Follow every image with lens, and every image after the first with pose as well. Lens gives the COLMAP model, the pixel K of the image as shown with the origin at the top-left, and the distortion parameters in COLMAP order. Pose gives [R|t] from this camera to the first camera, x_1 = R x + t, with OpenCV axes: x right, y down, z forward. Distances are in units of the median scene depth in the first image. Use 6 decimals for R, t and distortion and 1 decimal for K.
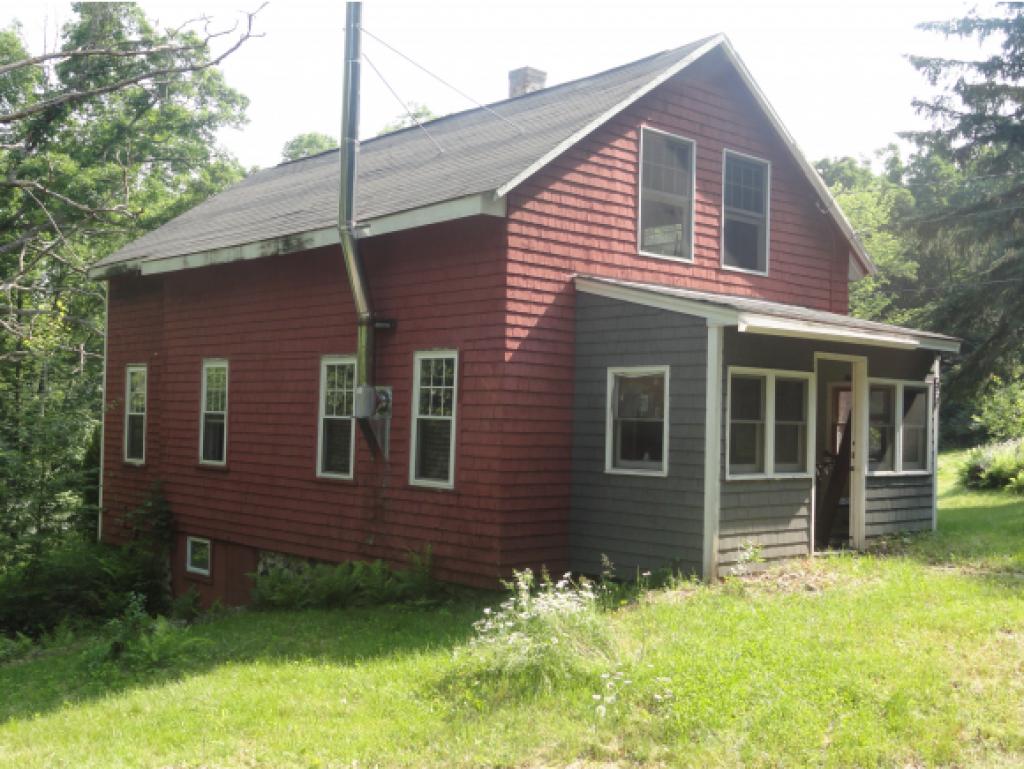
lens RADIAL K [[1122.6, 0, 512.0], [0, 1122.6, 384.5], [0, 0, 1]] dist [0.022160, 0.016129]
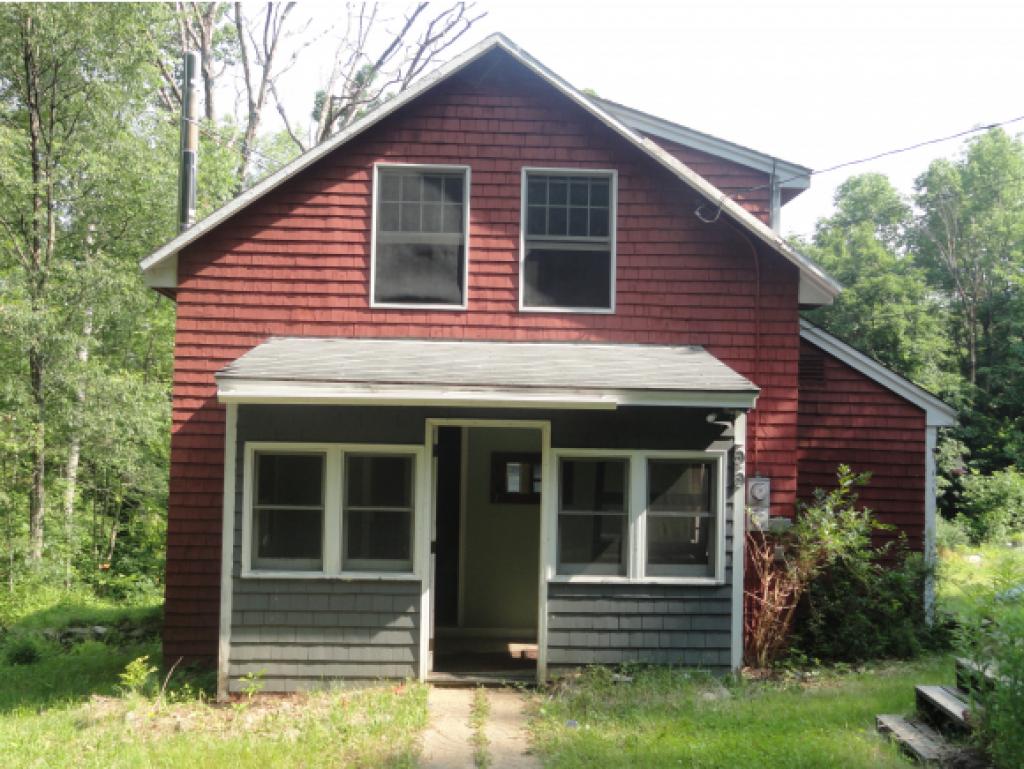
lens RADIAL K [[993.6, 0, 512.0], [0, 993.6, 384.5], [0, 0, 1]] dist [0.001002, 0.003524]
pose [[0.770158, -0.033030, -0.636998, 0.710317], [0.016909, 0.999365, -0.031377, -0.028391], [0.637629, 0.013394, 0.770227, 0.472110]]
